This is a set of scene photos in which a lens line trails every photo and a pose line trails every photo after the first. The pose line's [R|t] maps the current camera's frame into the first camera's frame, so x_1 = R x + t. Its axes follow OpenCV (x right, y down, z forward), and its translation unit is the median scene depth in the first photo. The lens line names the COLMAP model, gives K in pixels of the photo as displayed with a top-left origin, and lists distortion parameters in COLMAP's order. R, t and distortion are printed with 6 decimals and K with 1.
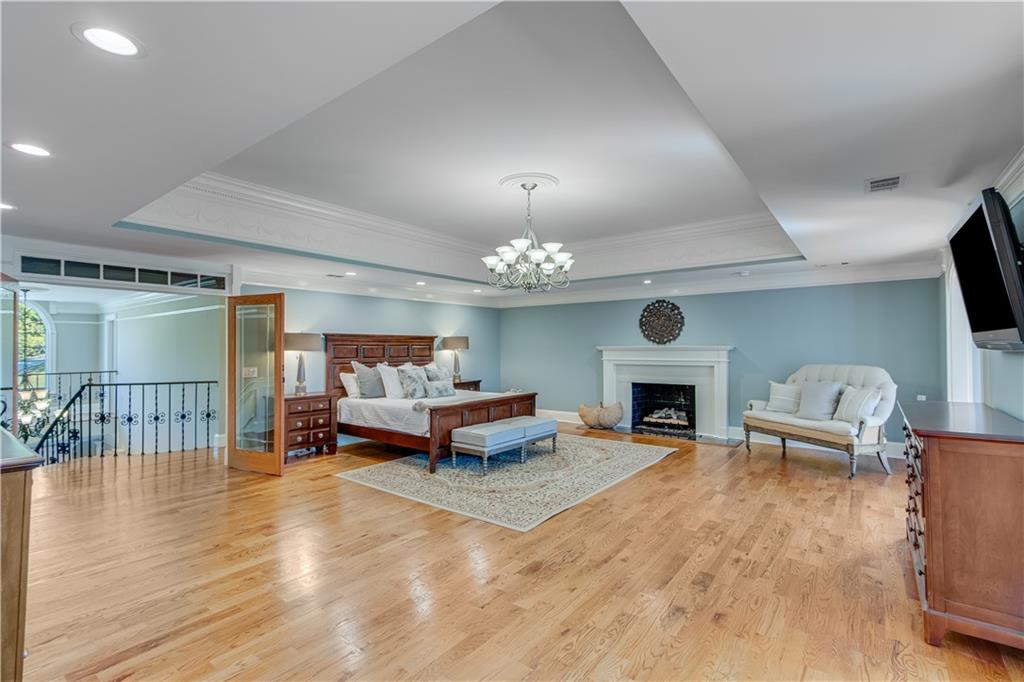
lens RADIAL K [[470.0, 0, 512.7], [0, 470.0, 340.0], [0, 0, 1]] dist [-0.014618, -0.000146]
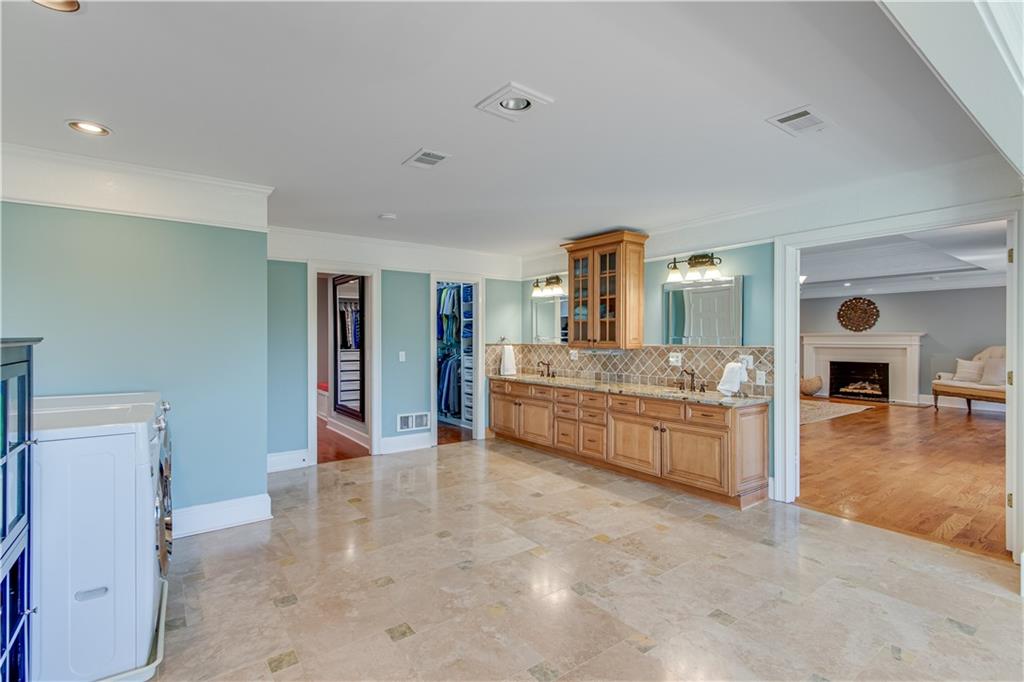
lens RADIAL K [[473.9, 0, 509.4], [0, 473.9, 338.5], [0, 0, 1]] dist [0.003847, 0.000305]
pose [[0.957335, 0.010367, -0.288794, -0.229387], [-0.006449, 0.999874, 0.014514, 0.015425], [0.288908, -0.012032, 0.957281, -0.543010]]
